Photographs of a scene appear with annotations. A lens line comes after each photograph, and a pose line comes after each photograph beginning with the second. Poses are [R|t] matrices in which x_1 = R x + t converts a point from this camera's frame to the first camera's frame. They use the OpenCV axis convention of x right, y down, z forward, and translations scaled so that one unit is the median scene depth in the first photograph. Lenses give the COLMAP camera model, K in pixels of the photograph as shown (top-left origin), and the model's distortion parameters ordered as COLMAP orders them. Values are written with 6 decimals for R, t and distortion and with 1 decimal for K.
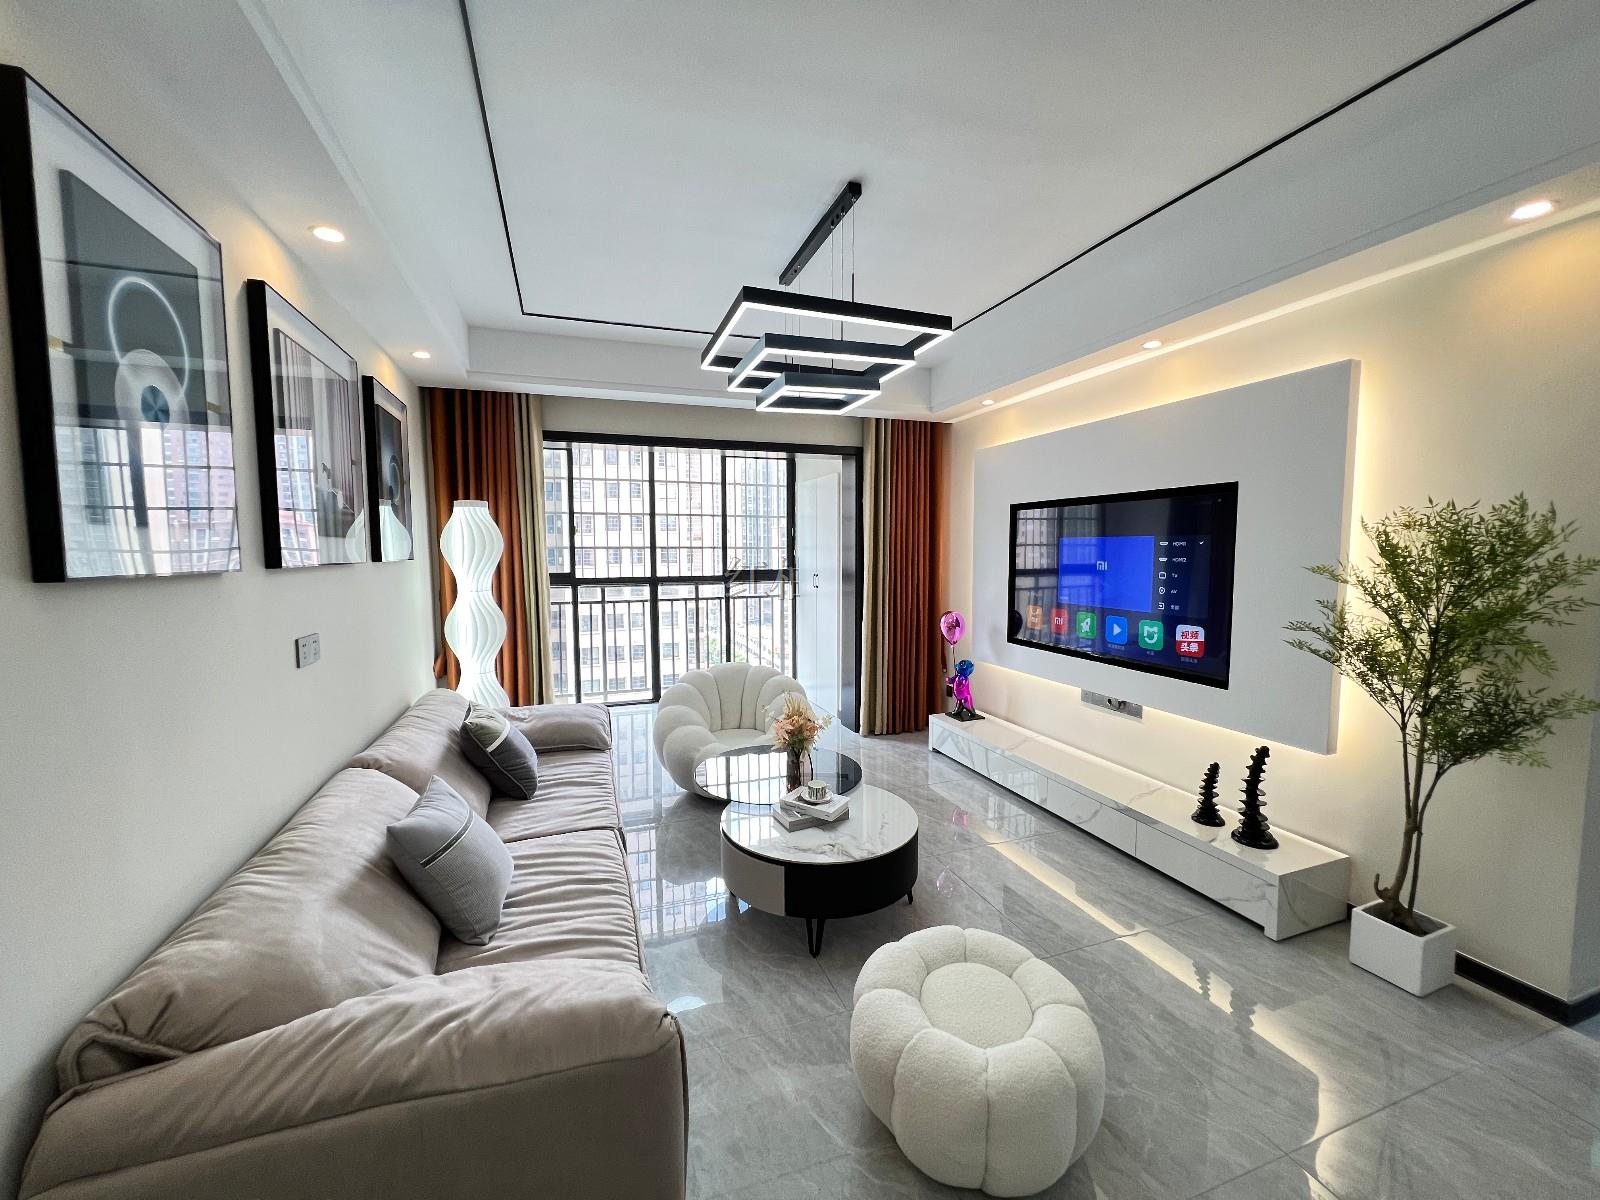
lens RADIAL K [[641.9, 0, 799.8], [0, 641.9, 596.7], [0, 0, 1]] dist [-0.000115, 0.000192]
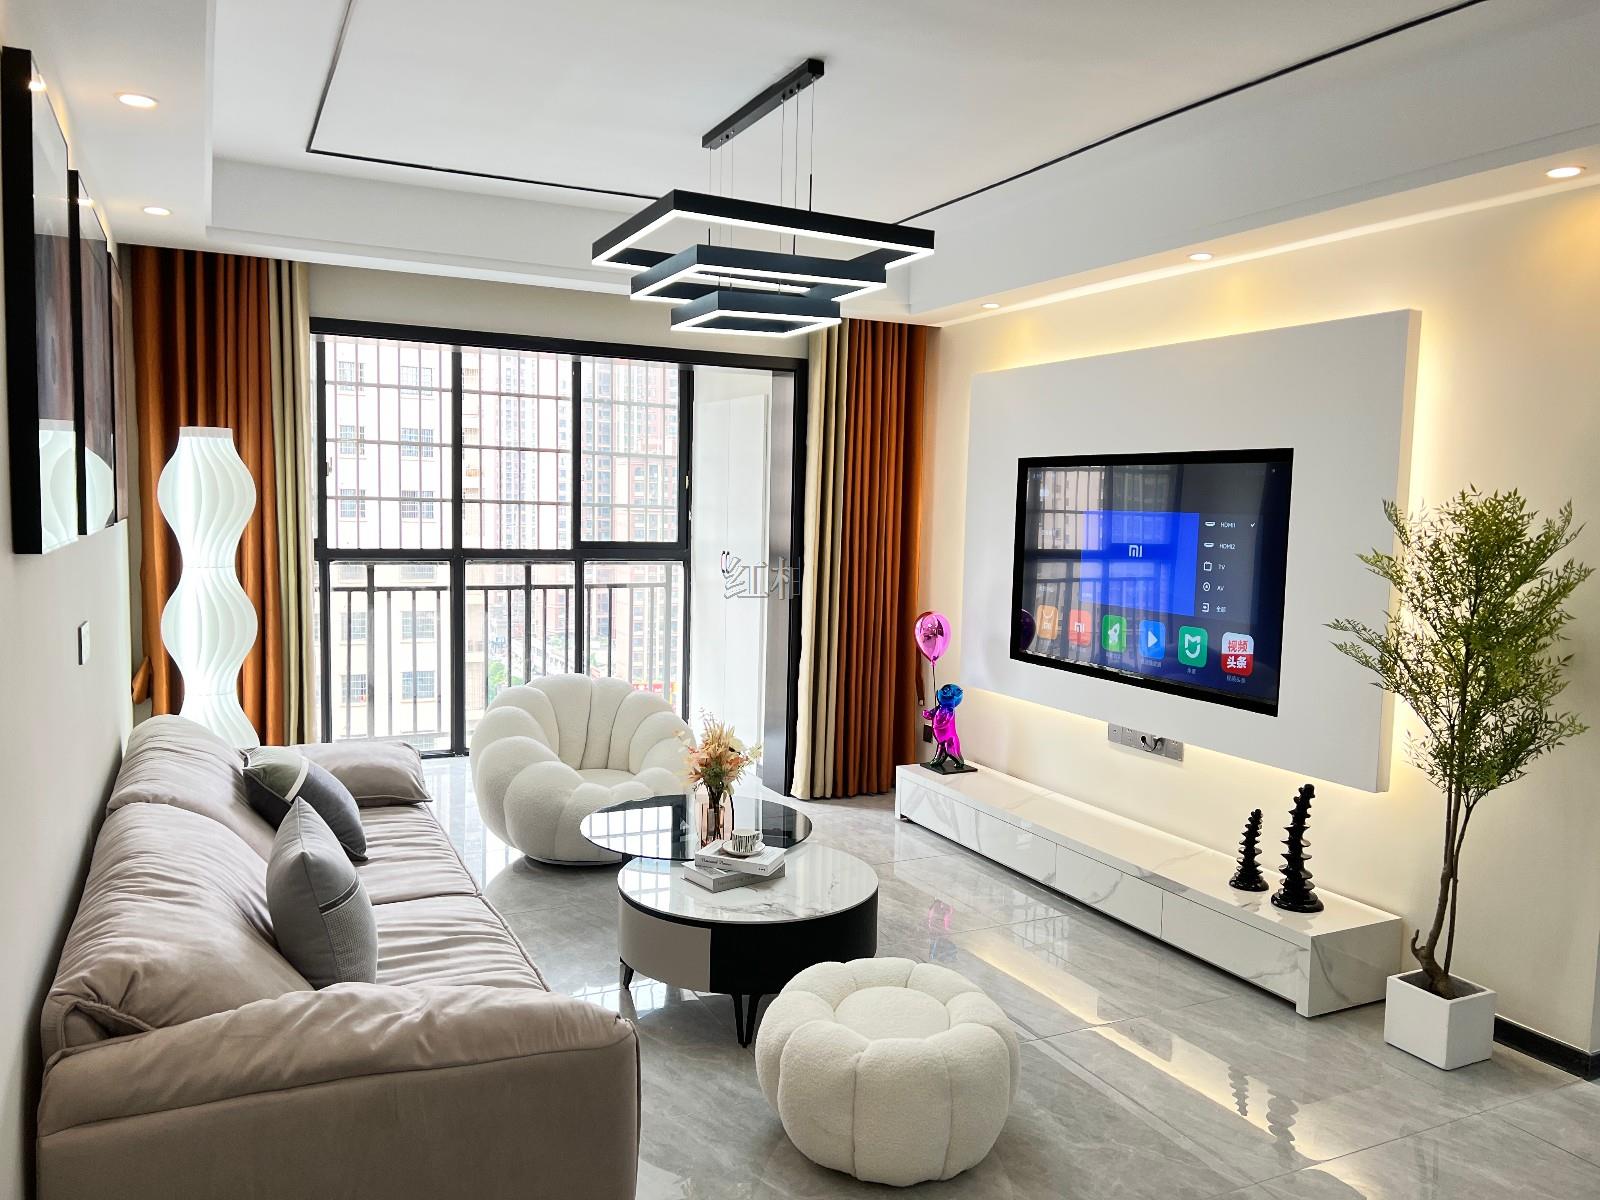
lens RADIAL K [[1203.6, 0, 808.2], [0, 1203.6, 604.3], [0, 0, 1]] dist [0.079528, -0.093564]
pose [[0.992707, 0.017745, 0.119241, -0.061678], [-0.019256, 0.999748, 0.011529, 0.003245], [-0.119006, -0.013741, 0.992798, -0.337246]]
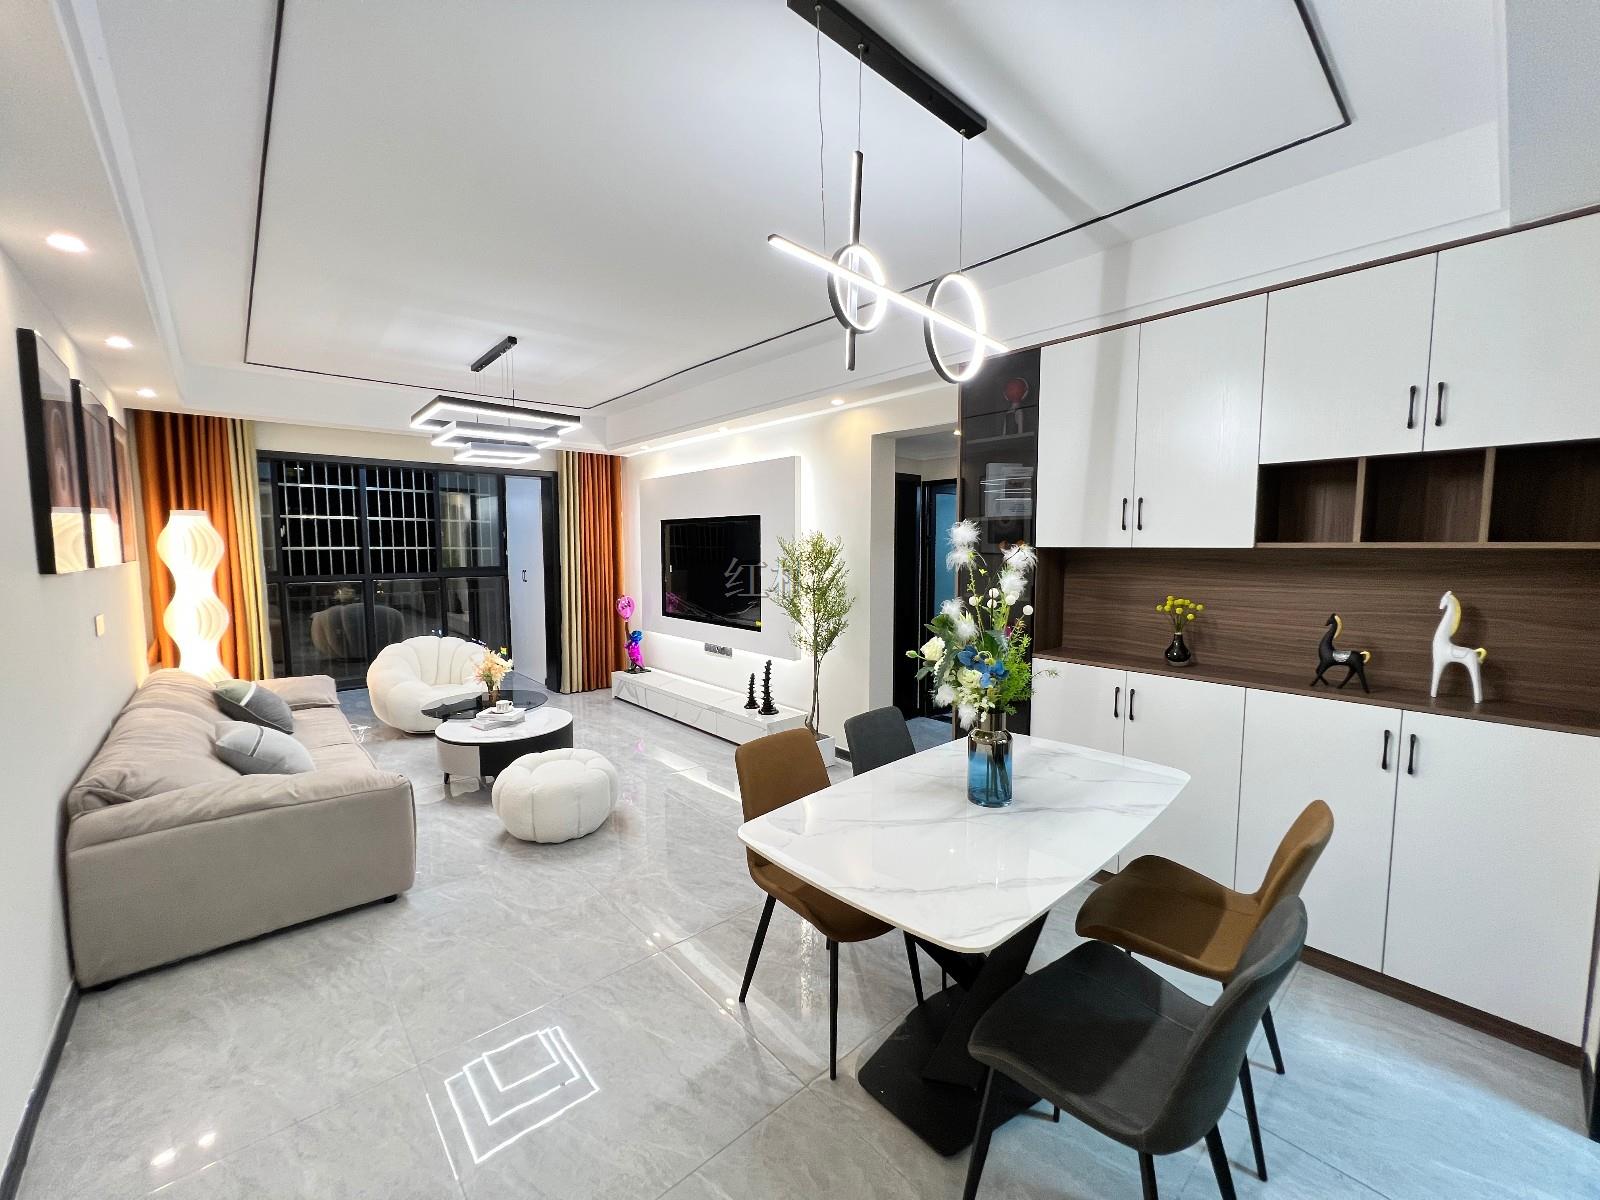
lens RADIAL K [[641.9, 0, 799.8], [0, 641.9, 596.7], [0, 0, 1]] dist [-0.000115, 0.000192]
pose [[0.926584, -0.026617, 0.375145, 0.093732], [0.024518, 0.999646, 0.010368, 0.027717], [-0.375288, -0.000410, 0.926908, -0.589457]]
